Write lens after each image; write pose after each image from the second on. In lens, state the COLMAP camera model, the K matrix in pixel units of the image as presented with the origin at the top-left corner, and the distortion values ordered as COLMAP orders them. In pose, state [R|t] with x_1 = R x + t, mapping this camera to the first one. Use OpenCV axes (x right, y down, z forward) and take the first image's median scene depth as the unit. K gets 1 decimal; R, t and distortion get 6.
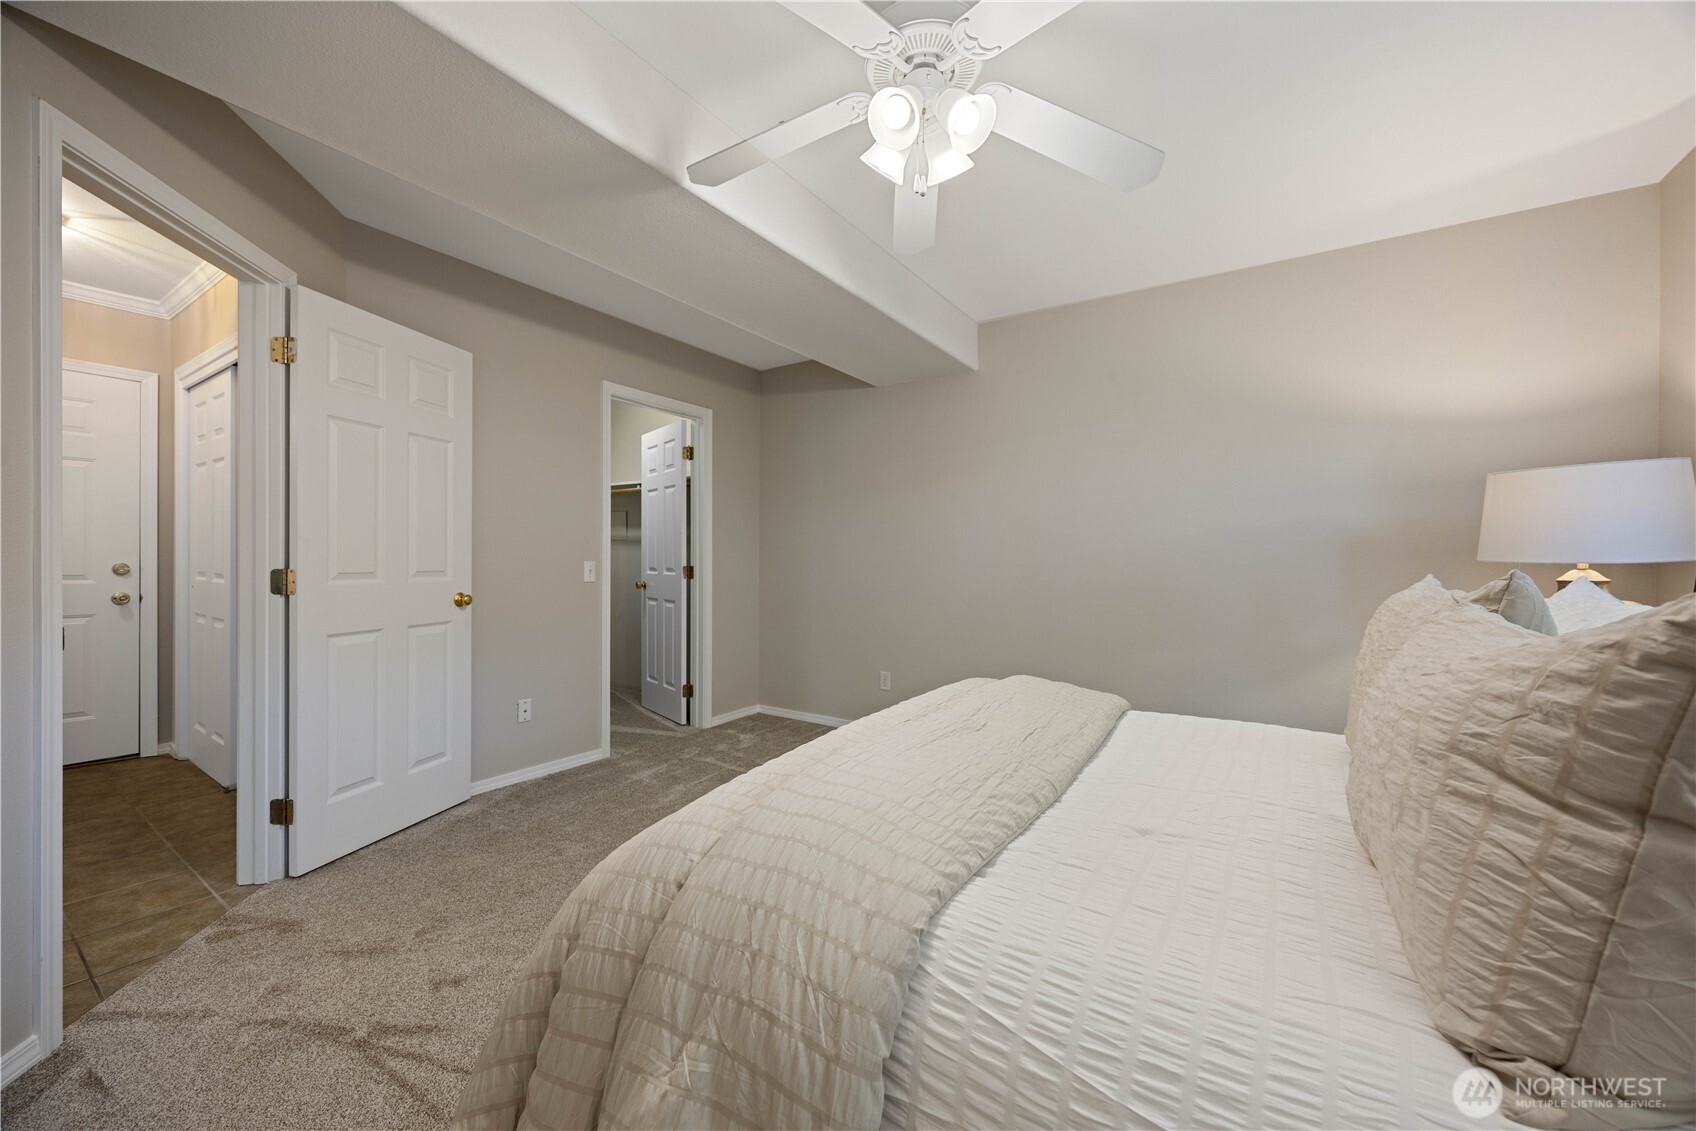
lens RADIAL K [[654.2, 0, 844.0], [0, 654.2, 563.0], [0, 0, 1]] dist [-0.001810, 0.000047]
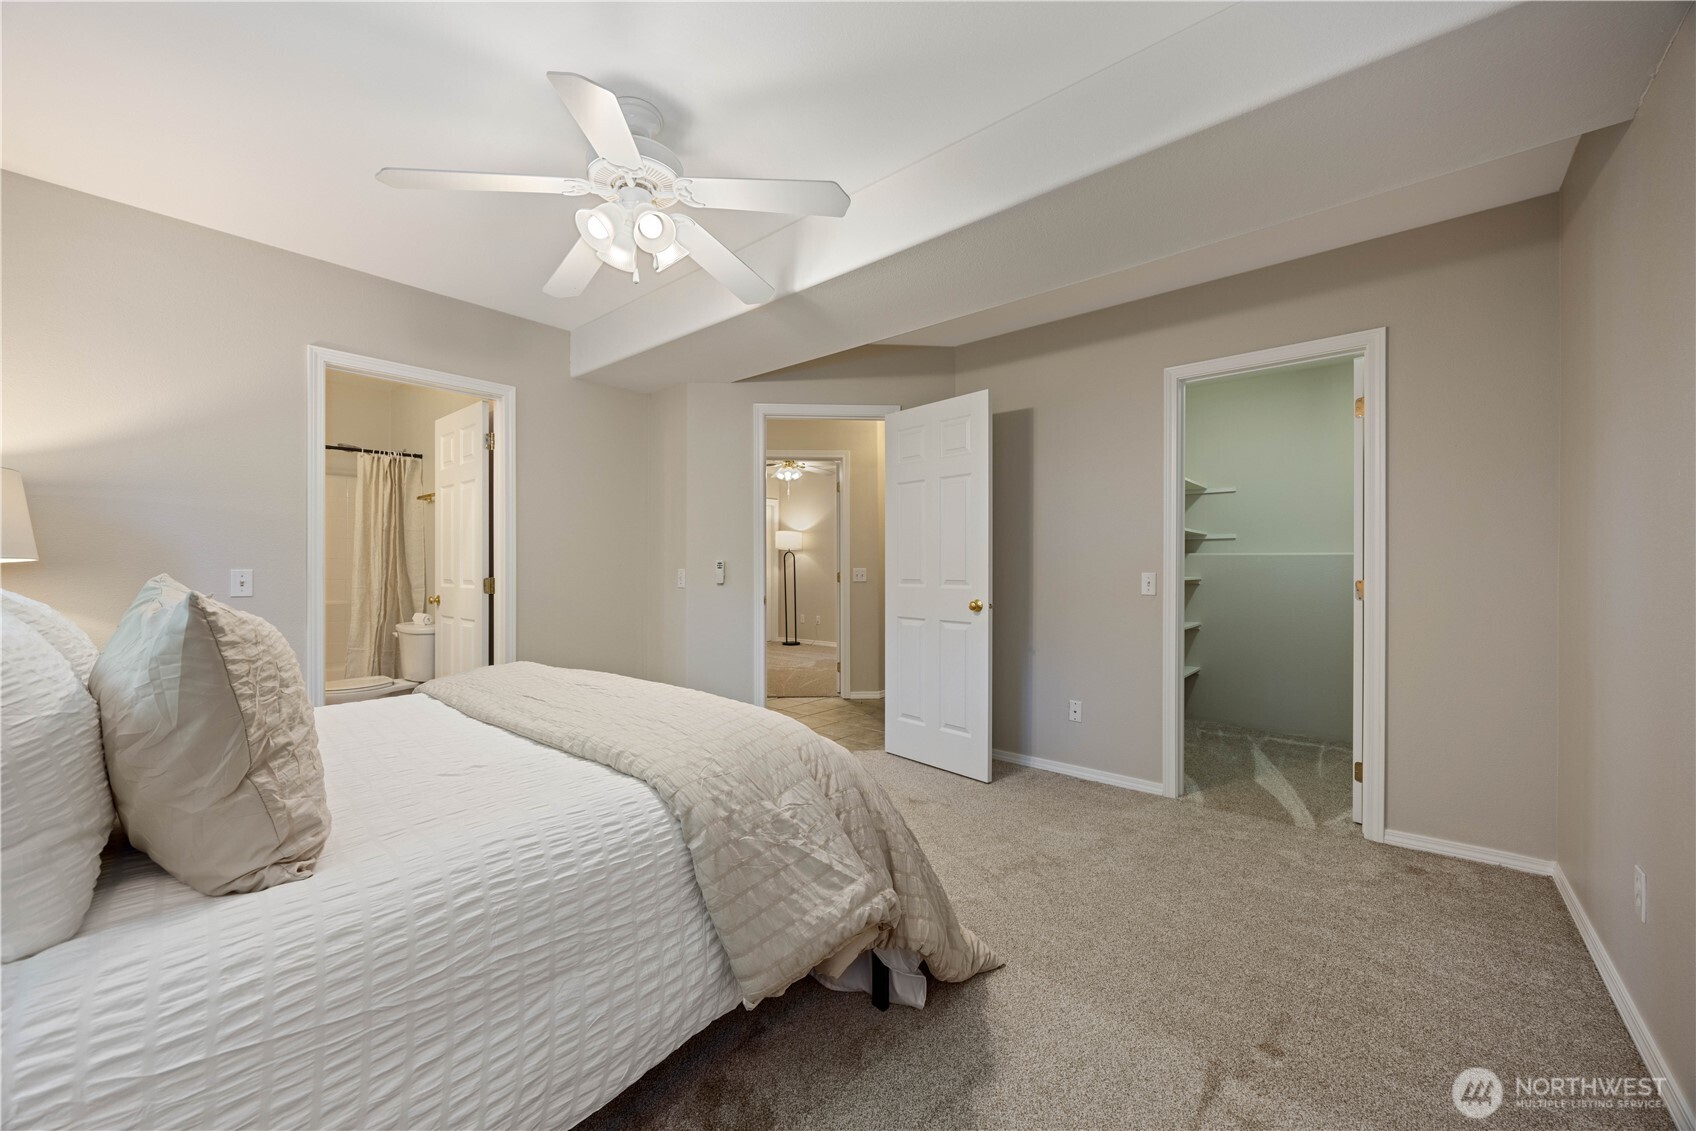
lens RADIAL K [[654.2, 0, 838.8], [0, 654.2, 565.9], [0, 0, 1]] dist [-0.001810, 0.000047]
pose [[-0.129233, -0.001527, -0.991613, 0.596915], [0.005031, 0.999985, -0.002196, -0.012353], [0.991602, -0.005273, -0.129223, 0.717614]]
